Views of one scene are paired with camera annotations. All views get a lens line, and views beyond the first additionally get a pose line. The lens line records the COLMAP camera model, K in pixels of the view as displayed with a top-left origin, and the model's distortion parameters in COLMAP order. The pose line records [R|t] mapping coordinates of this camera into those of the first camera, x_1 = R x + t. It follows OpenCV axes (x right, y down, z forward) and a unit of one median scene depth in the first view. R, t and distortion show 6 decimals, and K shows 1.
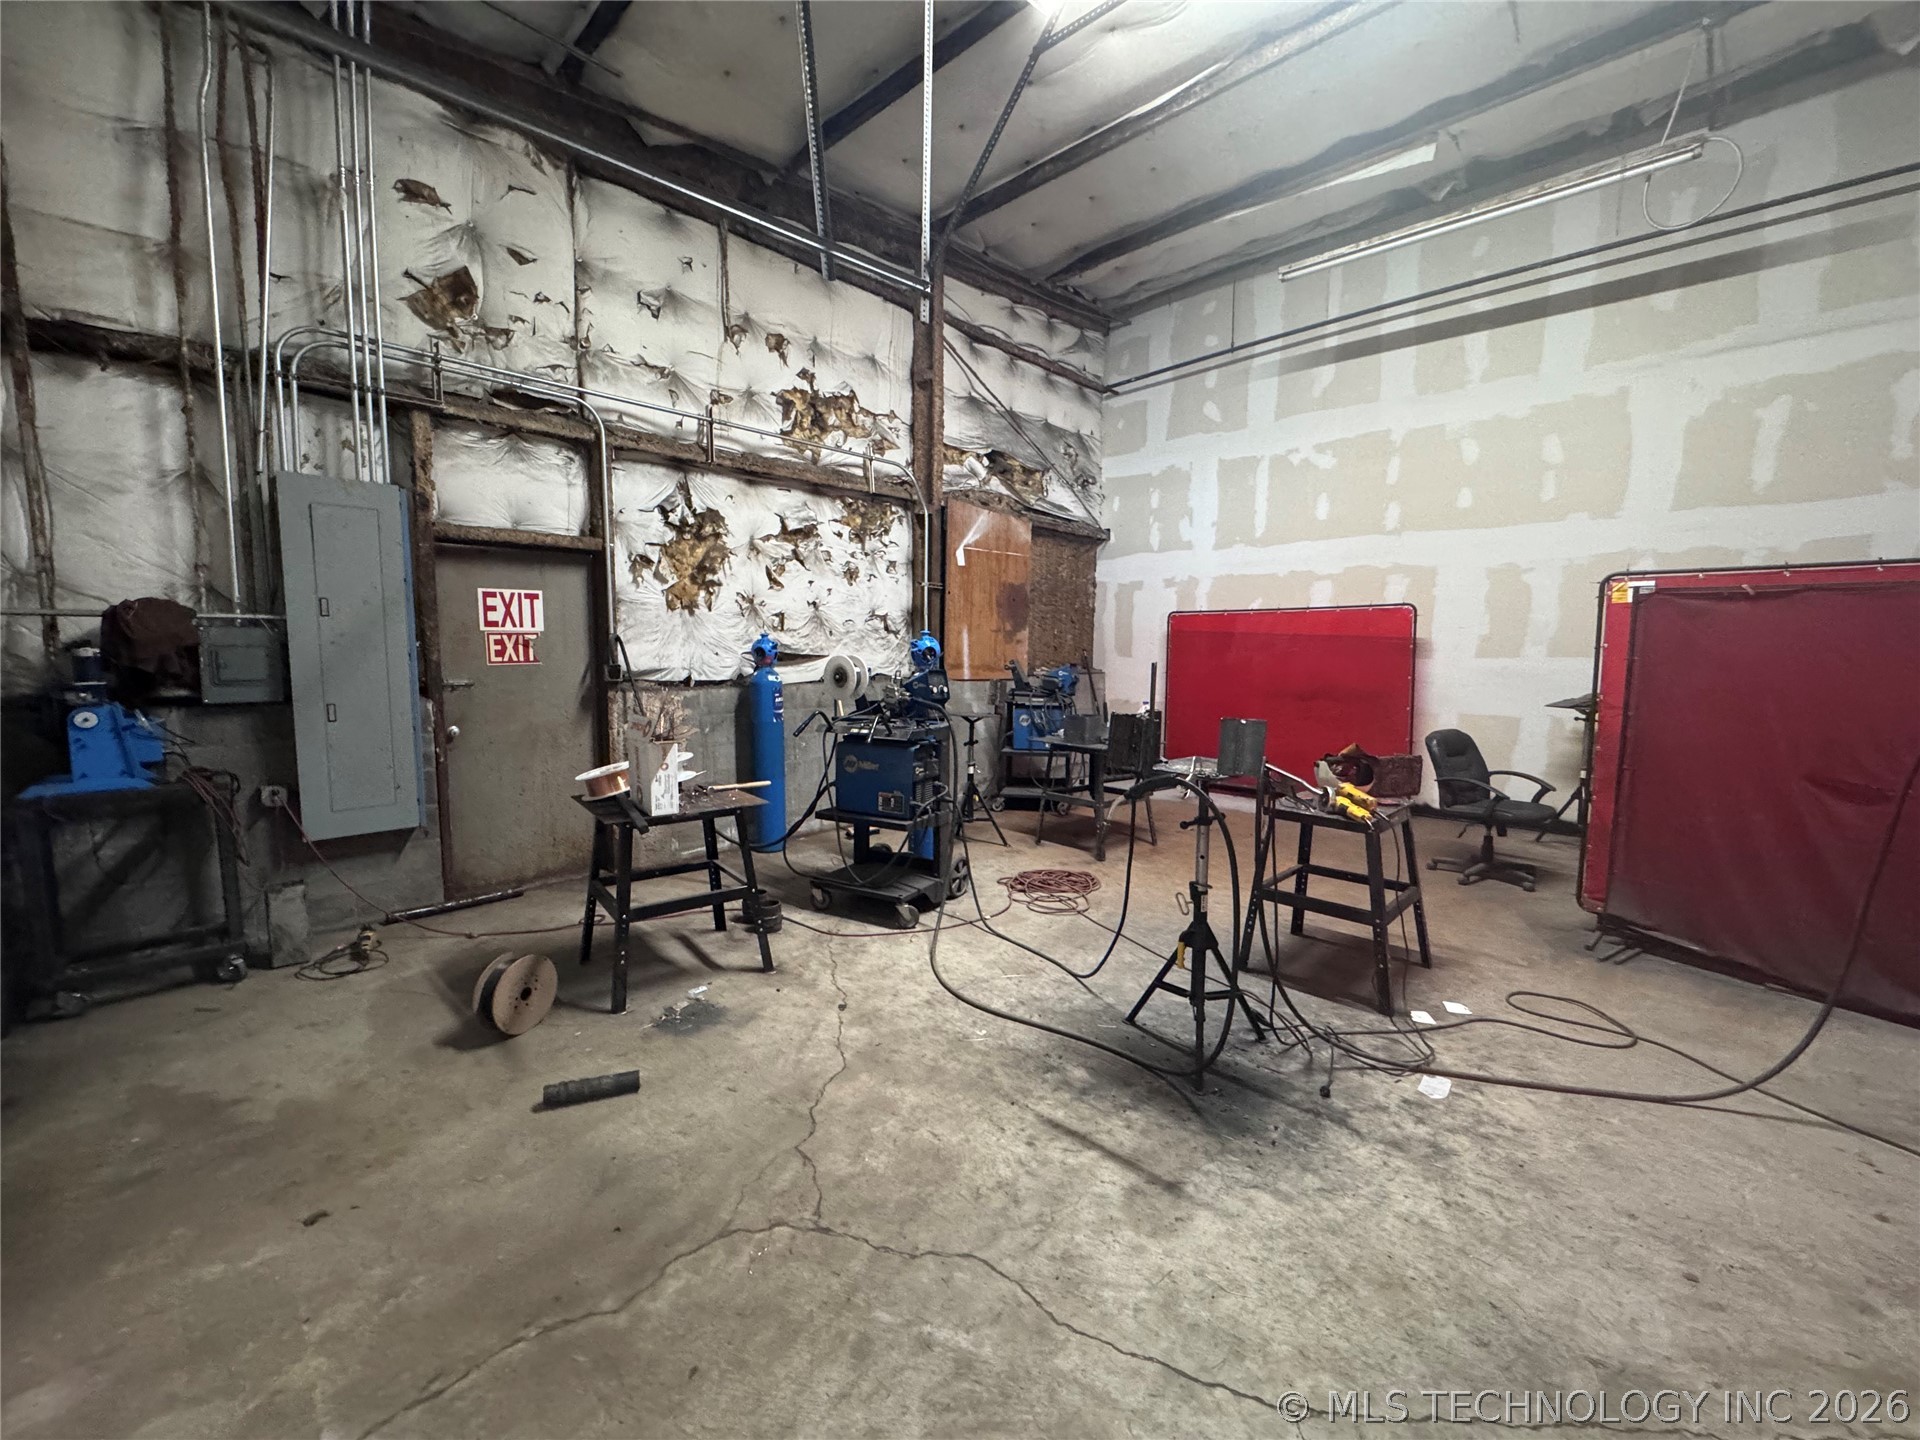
lens RADIAL K [[765.1, 0, 953.1], [0, 765.1, 715.6], [0, 0, 1]] dist [-0.003799, 0.000569]
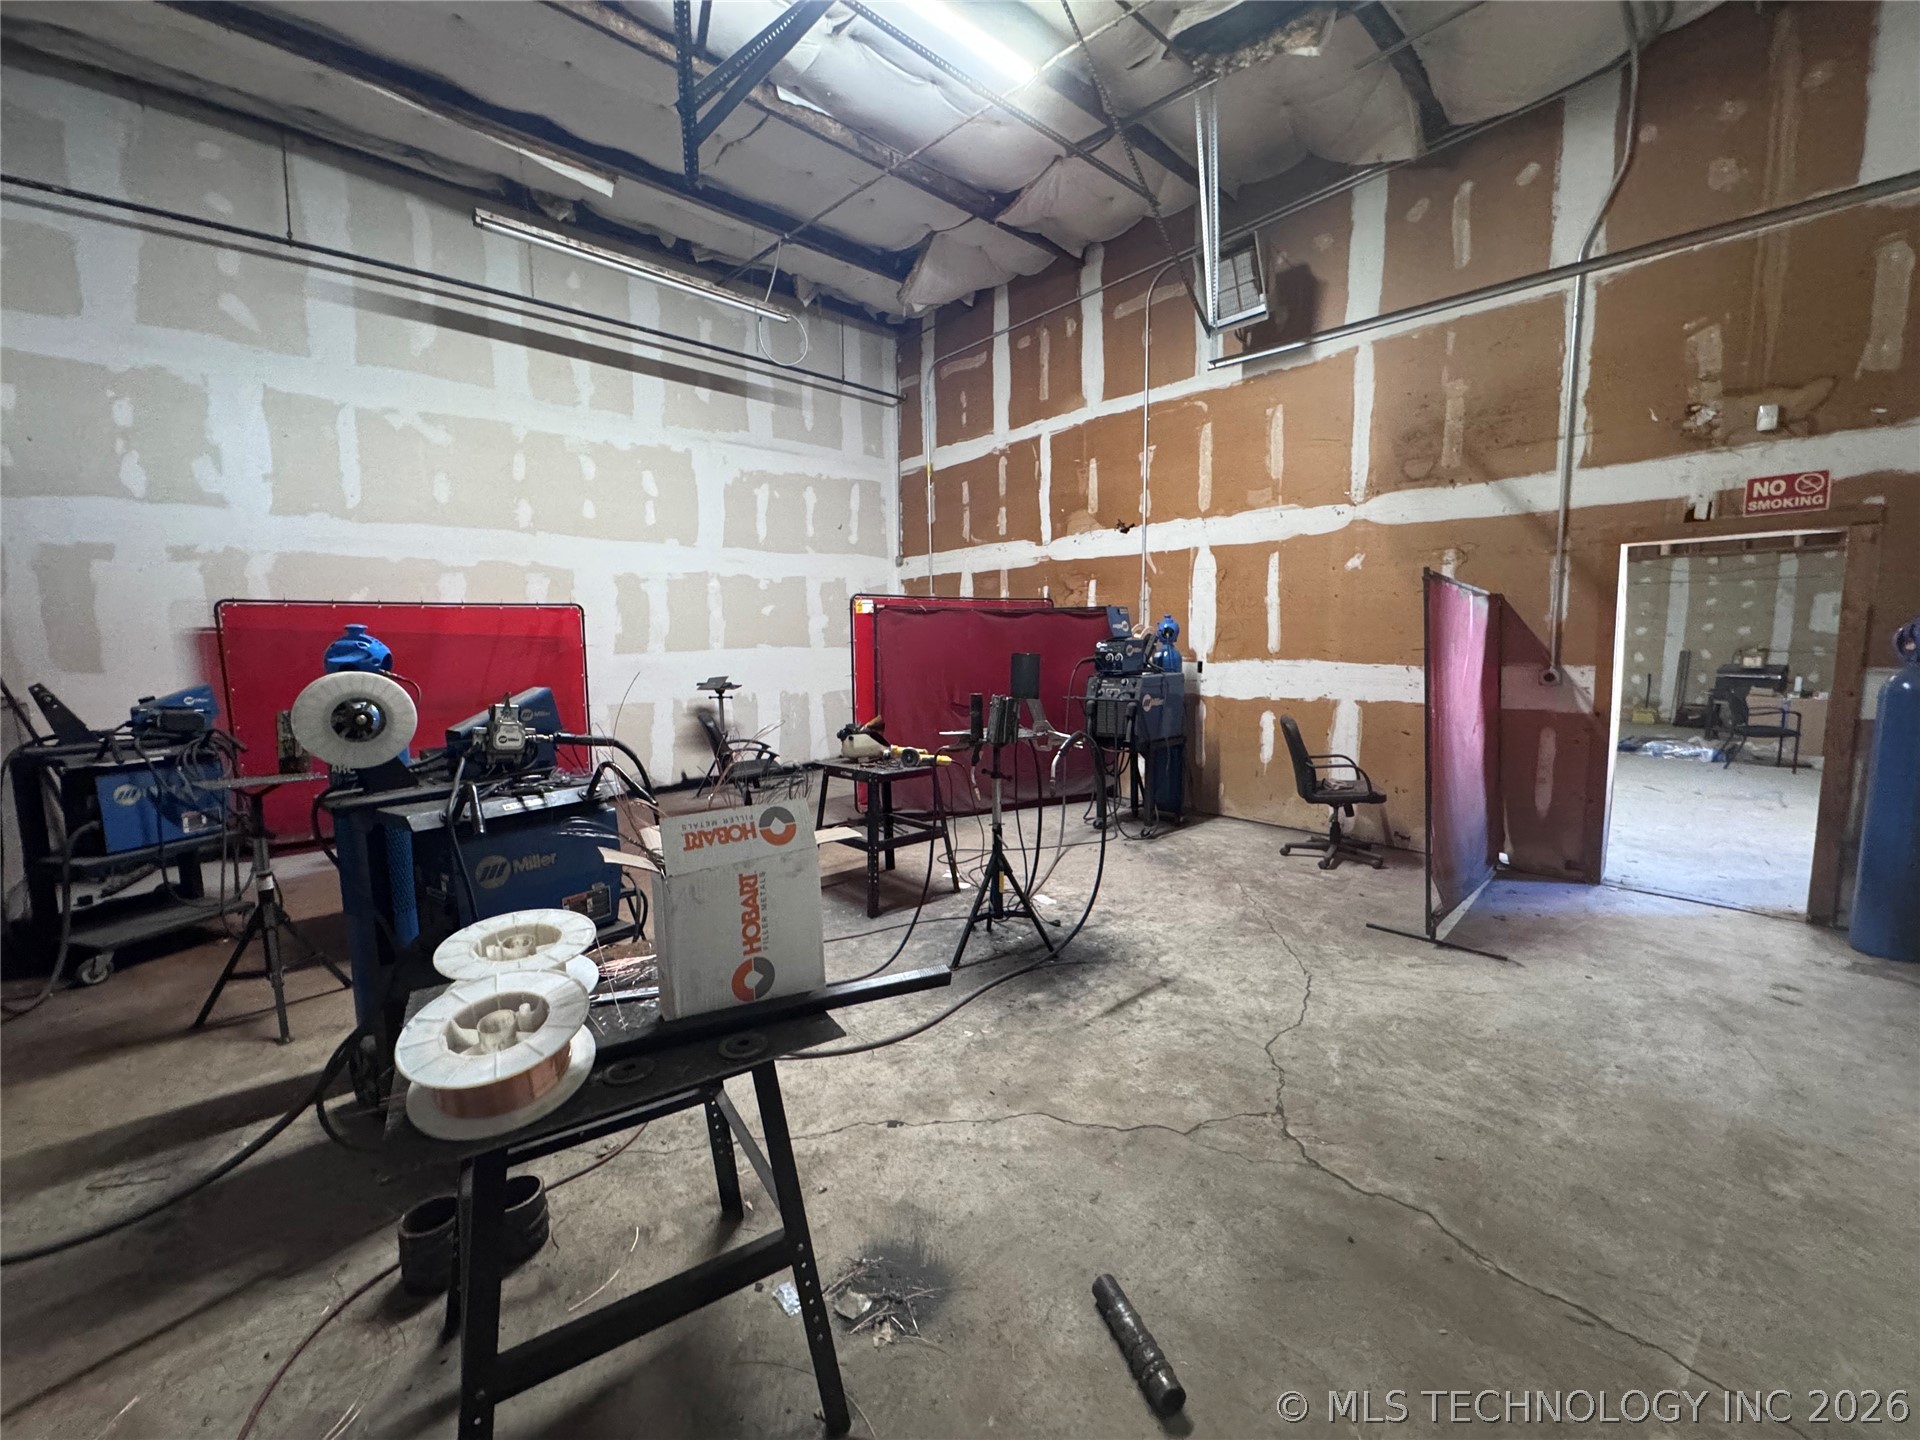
lens RADIAL K [[765.1, 0, 954.2], [0, 765.1, 721.2], [0, 0, 1]] dist [-0.003799, 0.000569]
pose [[0.076778, -0.113643, 0.990551, -0.486407], [0.105055, 0.988875, 0.105308, -0.051256], [-0.991498, 0.095977, 0.087863, 0.478747]]
